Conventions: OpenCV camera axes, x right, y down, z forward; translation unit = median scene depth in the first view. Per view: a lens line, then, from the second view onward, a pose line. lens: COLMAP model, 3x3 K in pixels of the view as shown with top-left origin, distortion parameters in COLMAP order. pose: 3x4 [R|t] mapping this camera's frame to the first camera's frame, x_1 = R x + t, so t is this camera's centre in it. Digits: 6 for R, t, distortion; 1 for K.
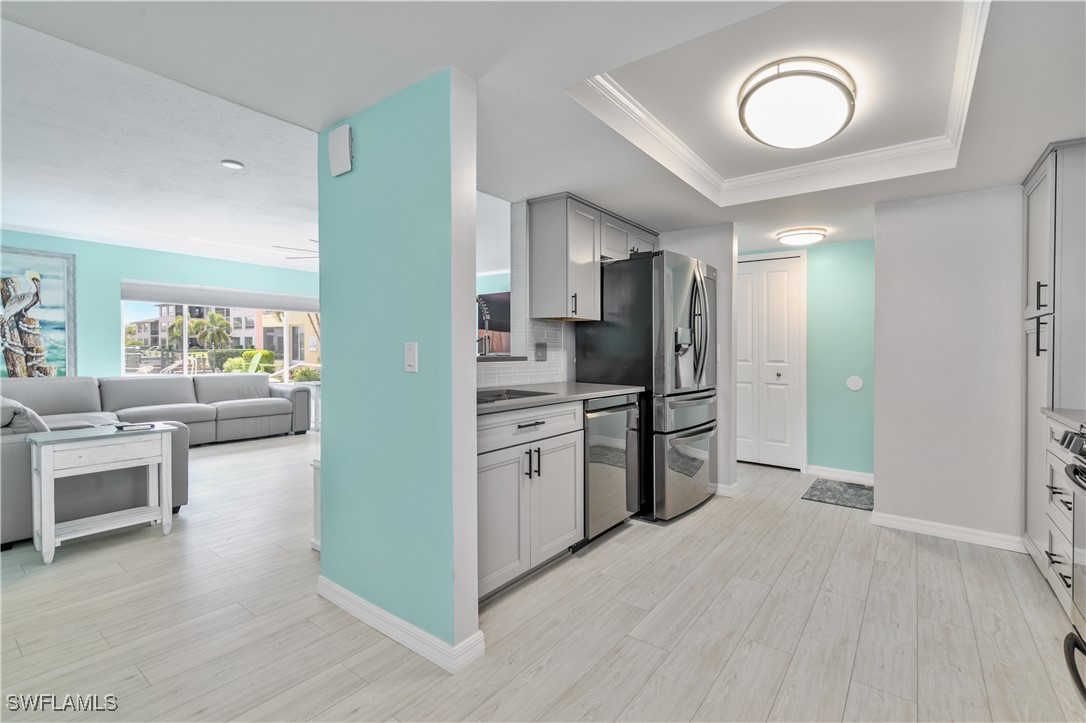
lens RADIAL K [[479.9, 0, 562.1], [0, 479.9, 347.9], [0, 0, 1]] dist [-0.000198, -0.006811]
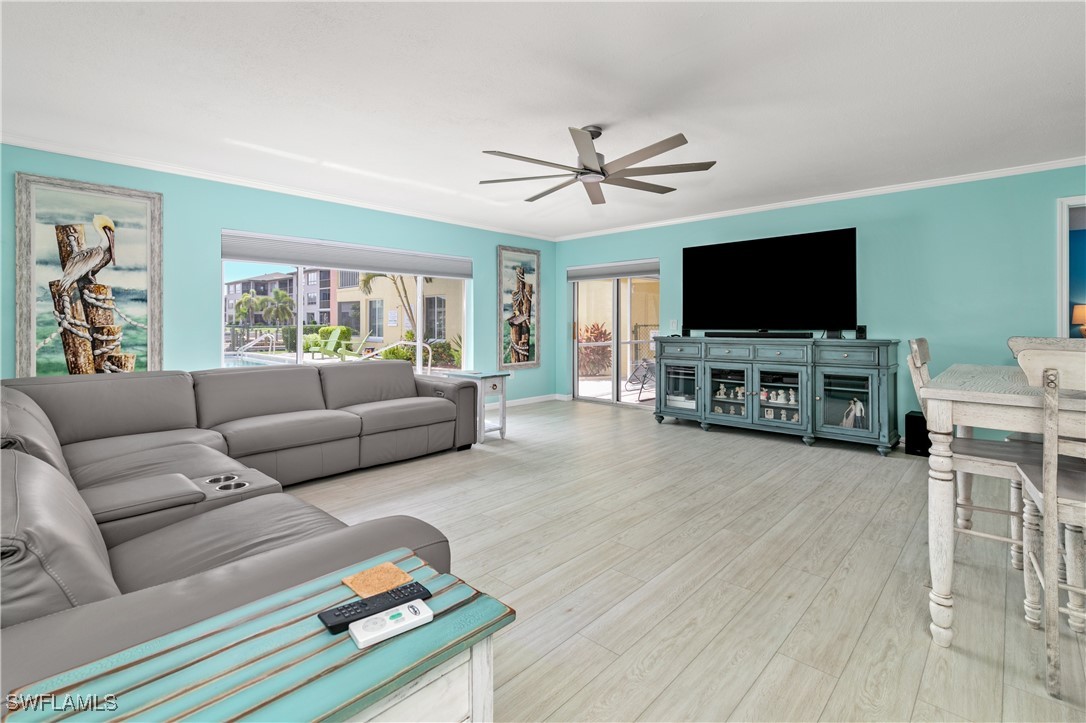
lens RADIAL K [[490.0, 0, 550.6], [0, 490.0, 307.9], [0, 0, 1]] dist [0.001709, 0.000035]
pose [[0.993132, -0.011522, -0.116427, -0.390556], [0.008418, 0.999597, -0.027122, -0.004645], [0.116692, 0.025956, 0.992829, 0.371834]]
